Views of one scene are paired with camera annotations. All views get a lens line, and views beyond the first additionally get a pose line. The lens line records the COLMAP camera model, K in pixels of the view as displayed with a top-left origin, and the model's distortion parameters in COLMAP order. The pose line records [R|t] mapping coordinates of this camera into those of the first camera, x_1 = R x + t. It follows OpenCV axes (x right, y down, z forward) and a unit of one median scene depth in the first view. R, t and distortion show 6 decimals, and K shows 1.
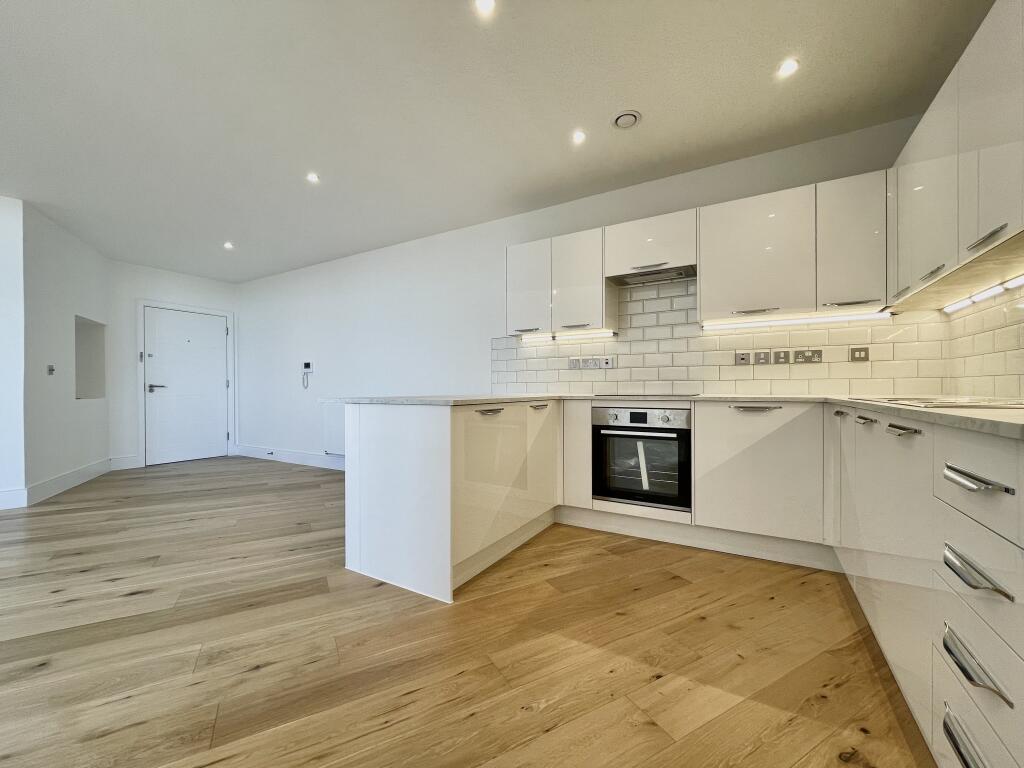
lens RADIAL K [[412.8, 0, 512.5], [0, 412.8, 389.1], [0, 0, 1]] dist [0.000823, -0.000005]
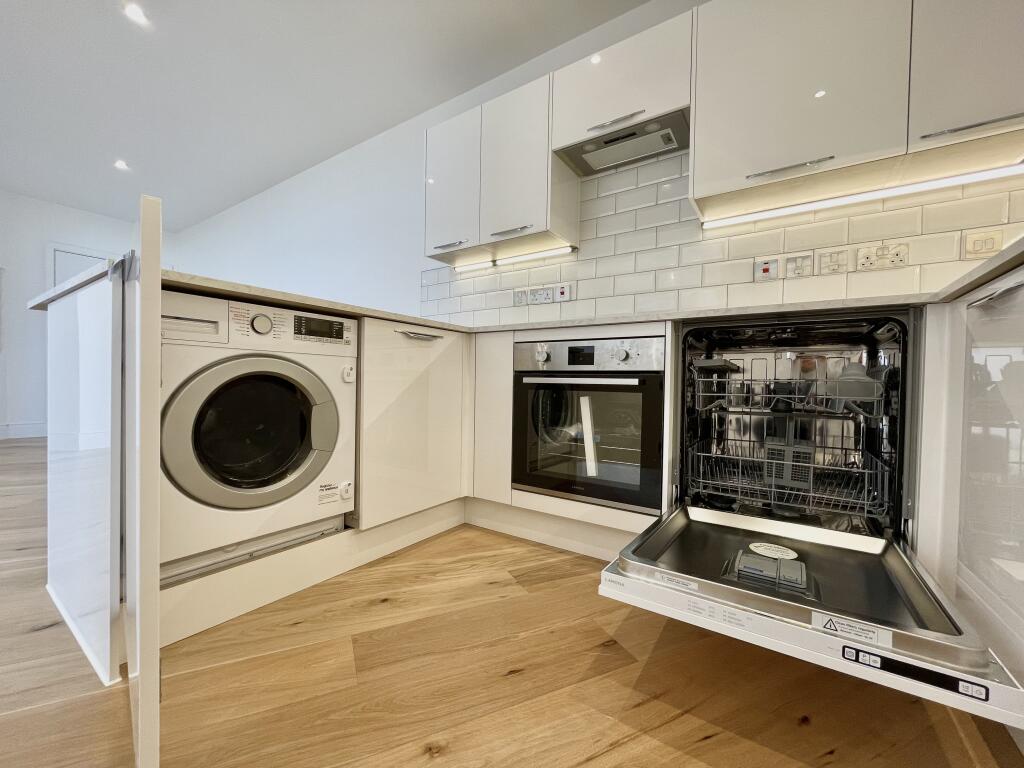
lens RADIAL K [[412.8, 0, 512.5], [0, 412.8, 389.1], [0, 0, 1]] dist [0.000823, -0.000005]
pose [[0.997845, 0.023109, -0.061404, 0.233513], [-0.022276, 0.999651, 0.014224, 0.106684], [0.061711, -0.012825, 0.998012, 0.378739]]
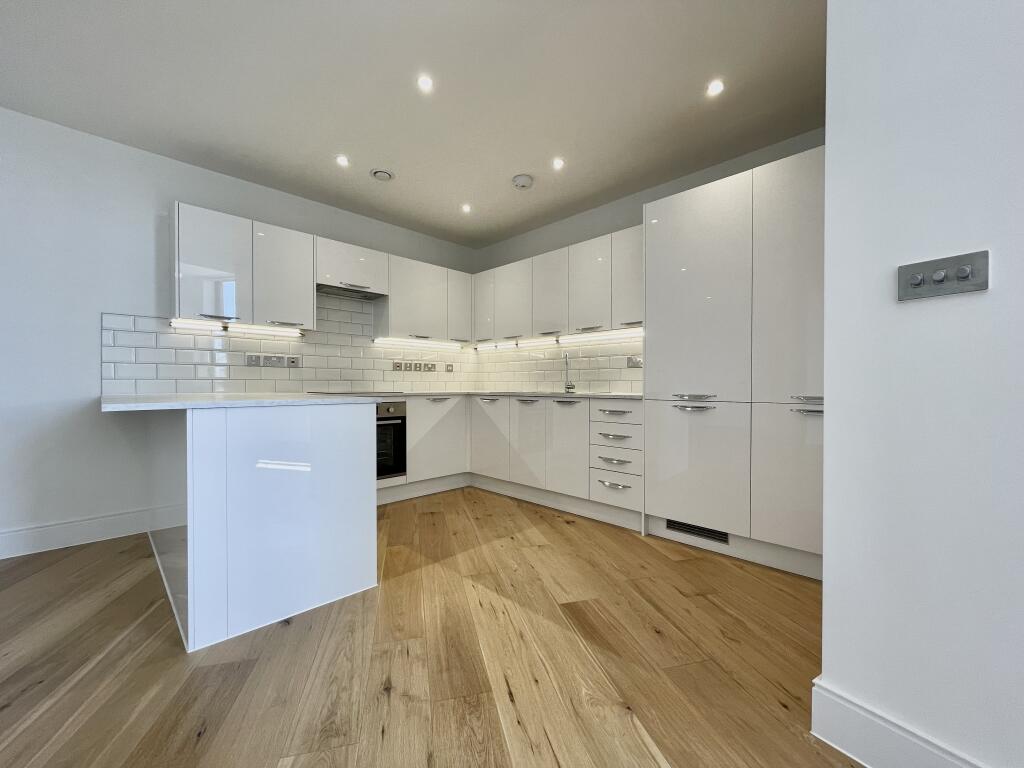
lens RADIAL K [[412.8, 0, 512.5], [0, 412.8, 389.1], [0, 0, 1]] dist [0.000823, -0.000005]
pose [[0.255415, -0.004676, 0.966820, -0.755101], [0.002100, 0.999989, 0.004282, 0.000031], [-0.966829, 0.000937, 0.255422, 0.259691]]
